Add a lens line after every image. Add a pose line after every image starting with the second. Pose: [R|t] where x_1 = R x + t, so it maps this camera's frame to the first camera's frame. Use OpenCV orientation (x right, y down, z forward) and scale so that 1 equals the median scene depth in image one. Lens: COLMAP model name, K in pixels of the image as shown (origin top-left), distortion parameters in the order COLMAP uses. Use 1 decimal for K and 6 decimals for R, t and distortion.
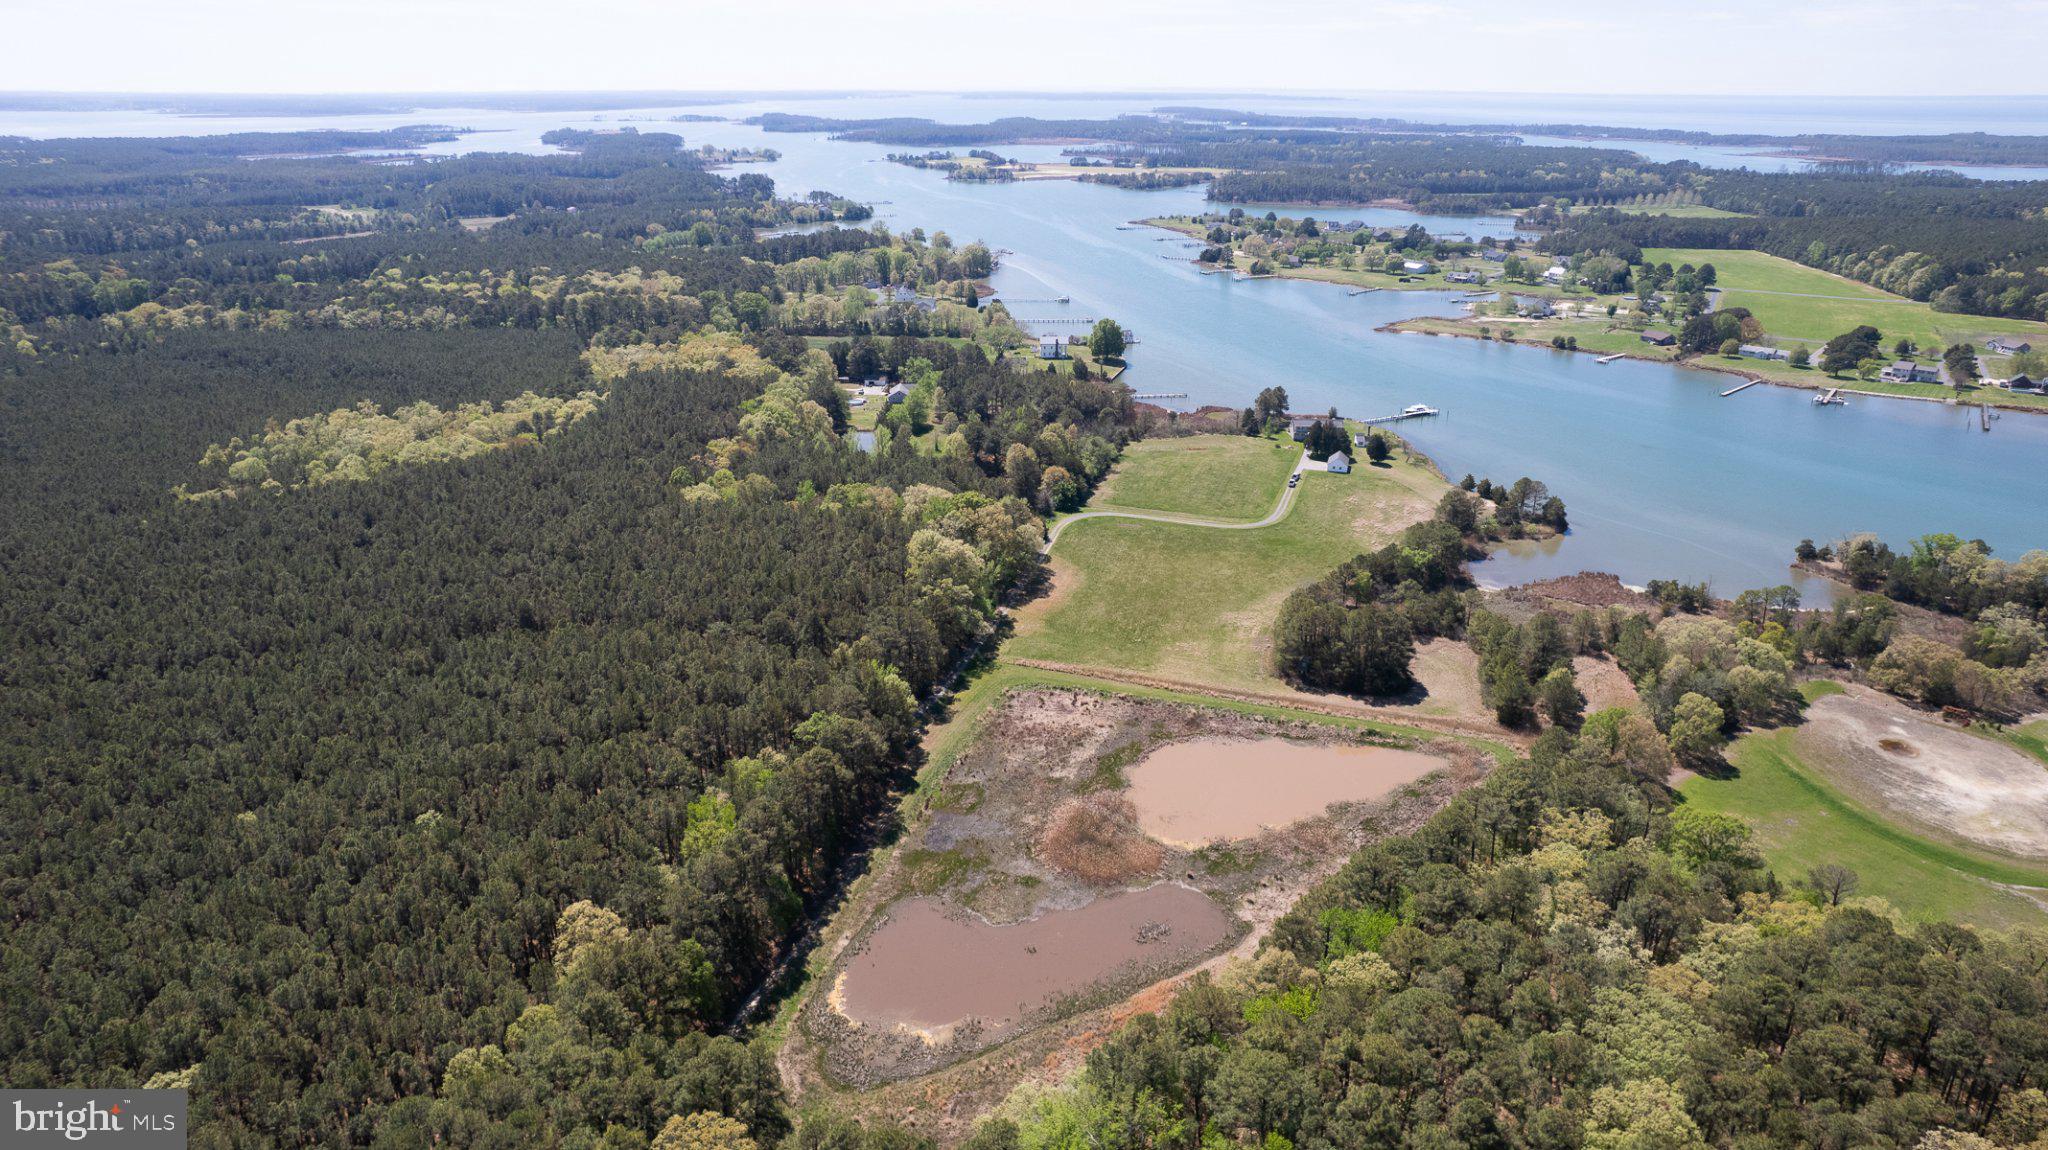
lens RADIAL K [[1311.1, 0, 1016.3], [0, 1311.1, 574.8], [0, 0, 1]] dist [-0.079611, 0.075182]
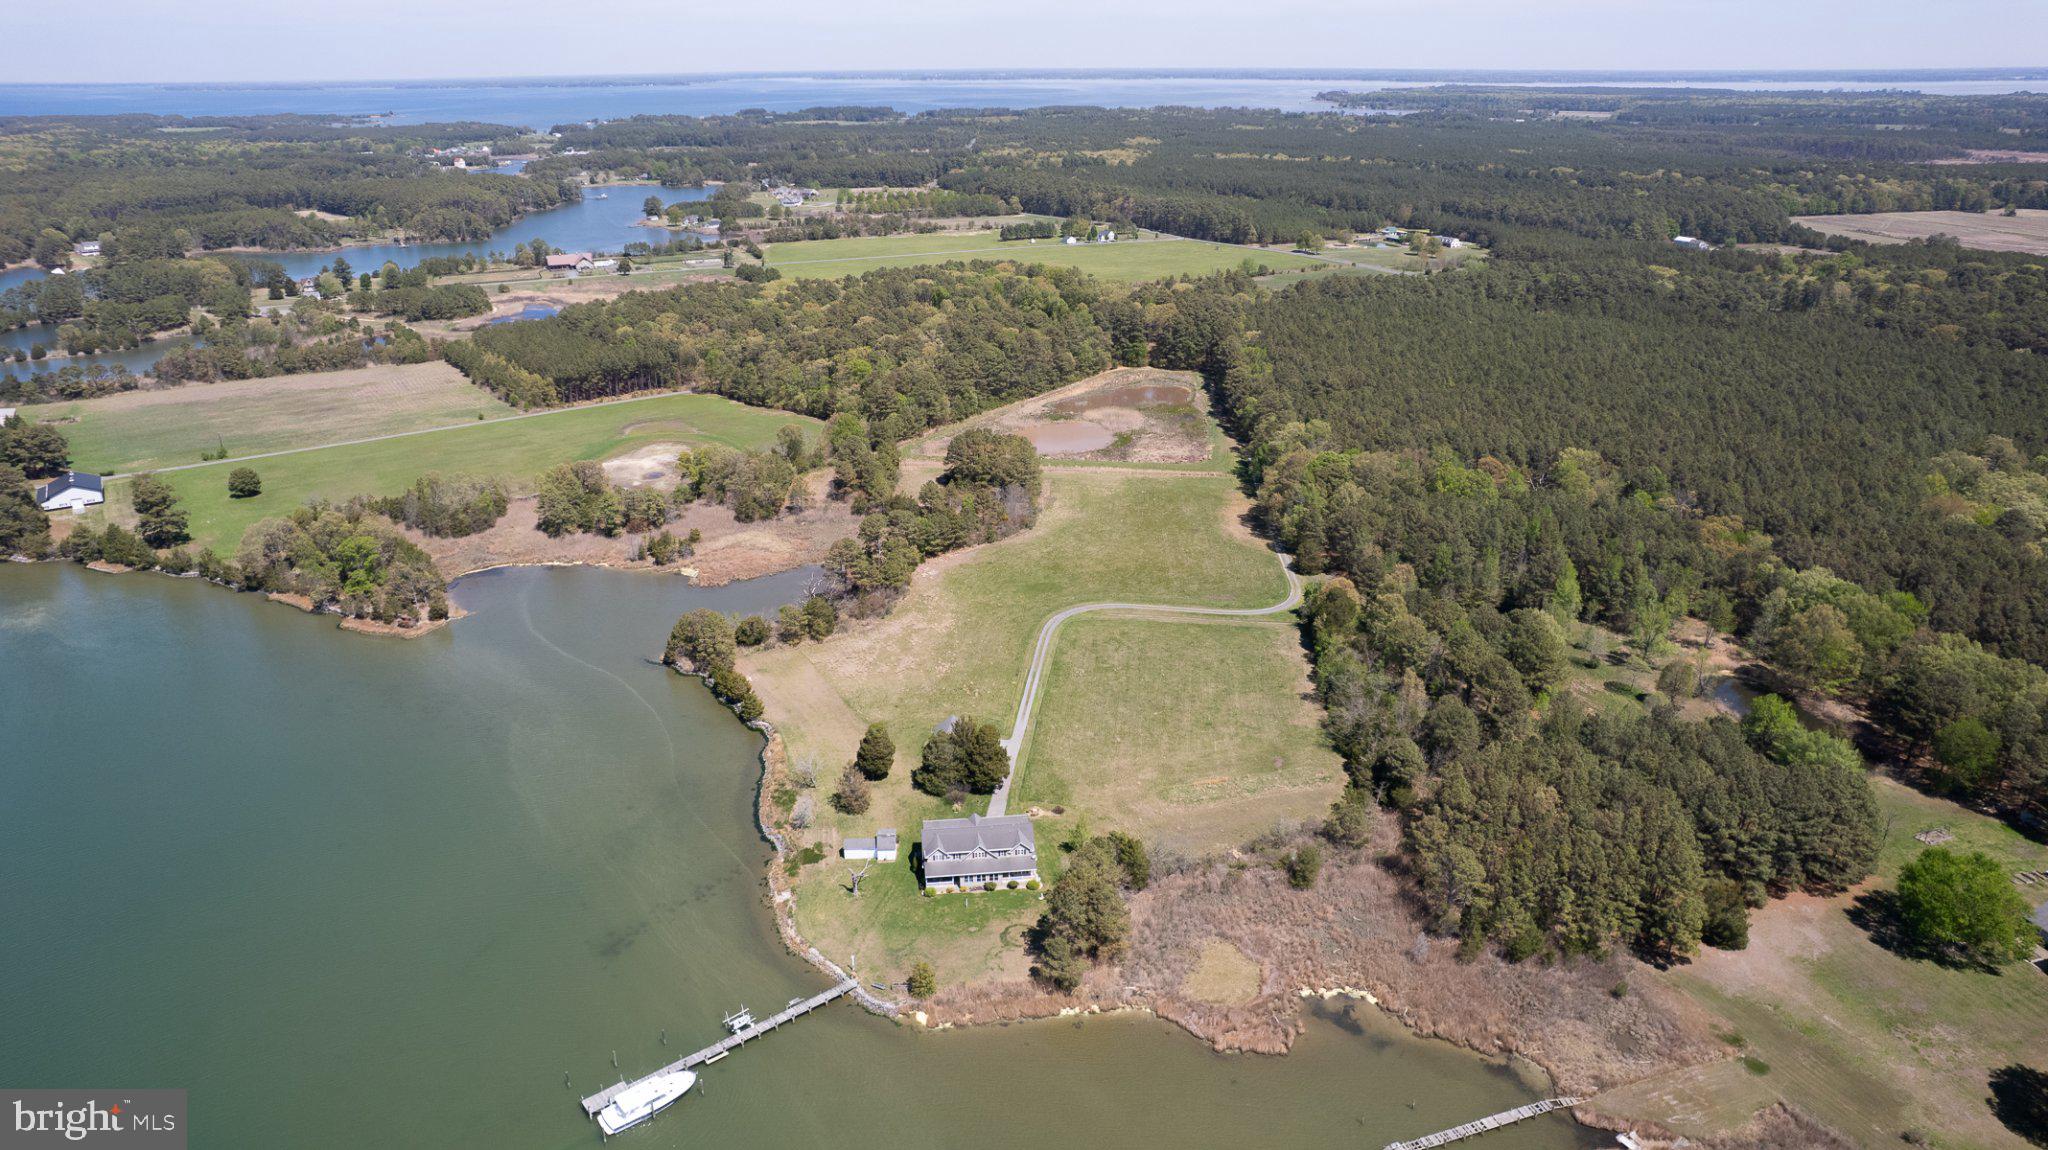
lens RADIAL K [[1311.1, 0, 1016.3], [0, 1311.1, 574.8], [0, 0, 1]] dist [-0.079611, 0.075182]
pose [[-0.982197, 0.071795, -0.173592, 0.160939], [-0.064116, 0.740474, 0.669020, -0.269184], [0.176573, 0.668239, -0.722688, 0.705815]]
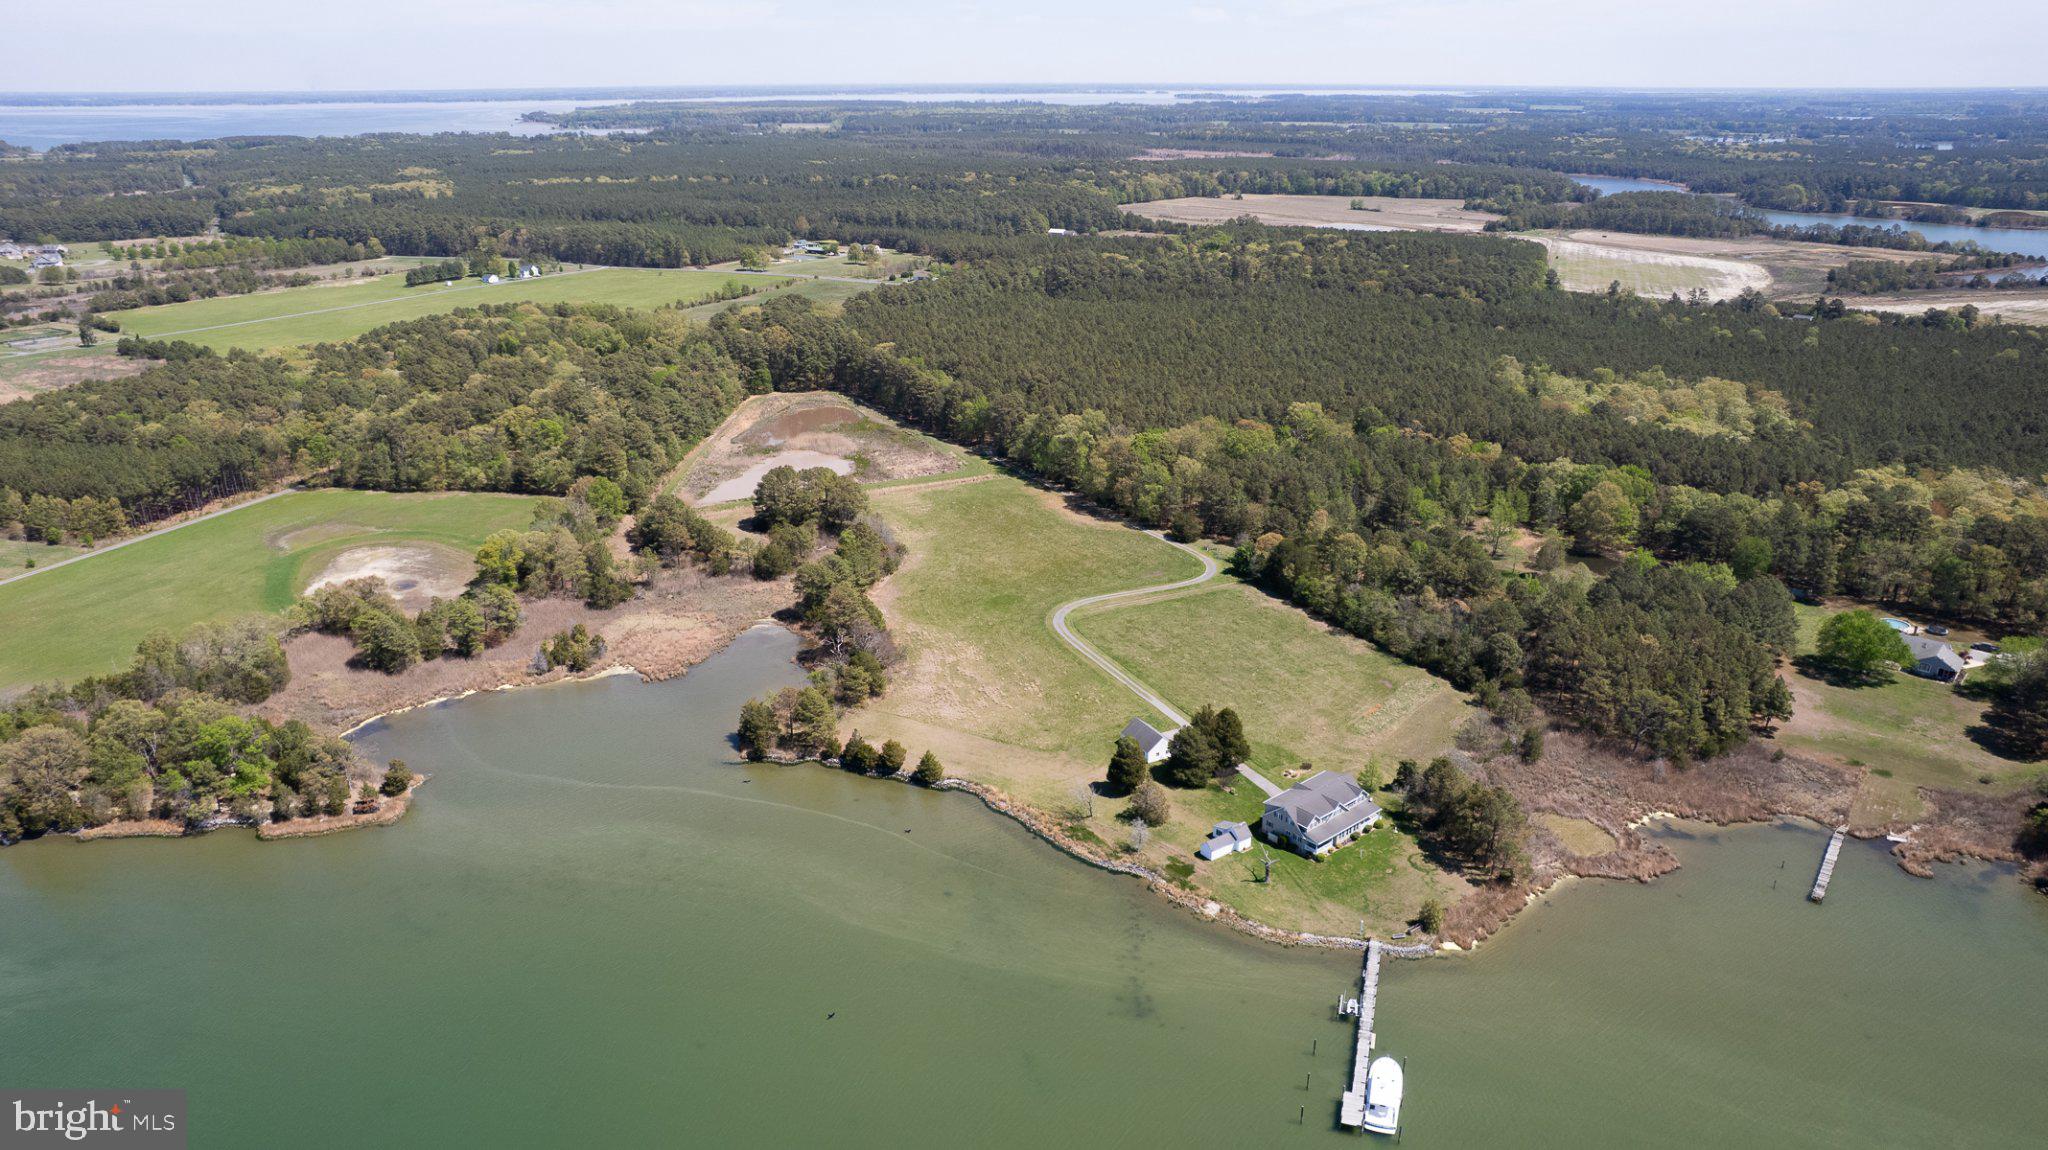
lens RADIAL K [[1340.9, 0, 1016.4], [0, 1340.9, 576.2], [0, 0, 1]] dist [-0.080539, 0.076915]
pose [[-0.711713, 0.246319, -0.657869, 0.341030], [-0.250298, 0.786122, 0.565123, -0.239356], [0.656365, 0.566869, -0.497840, 0.627012]]
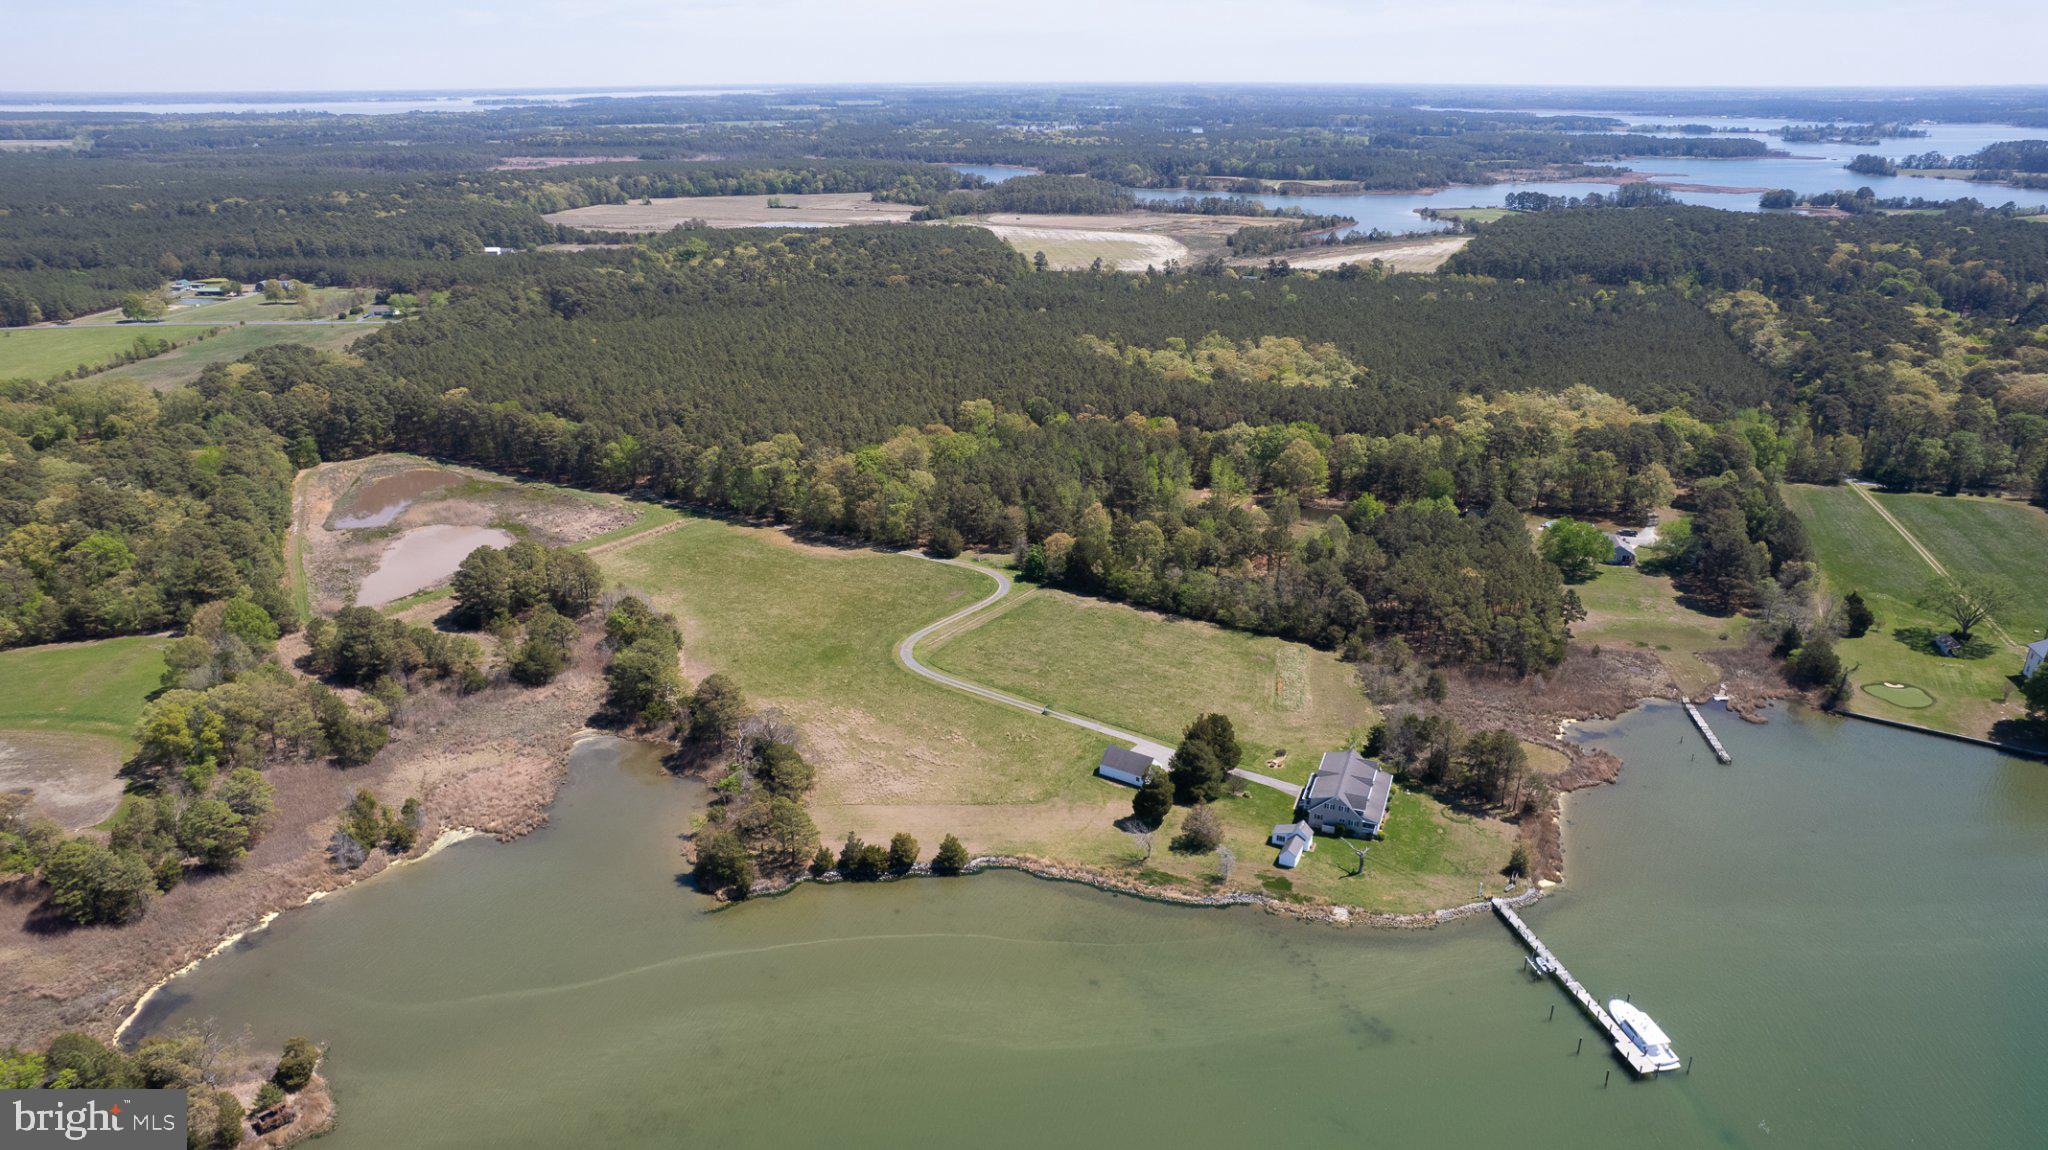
lens RADIAL K [[1321.1, 0, 1016.1], [0, 1321.1, 581.0], [0, 0, 1]] dist [-0.079028, 0.072894]
pose [[-0.290272, 0.343202, -0.893283, 0.379123], [-0.338960, 0.836078, 0.431369, -0.194312], [0.894901, 0.428002, -0.126359, 0.512547]]
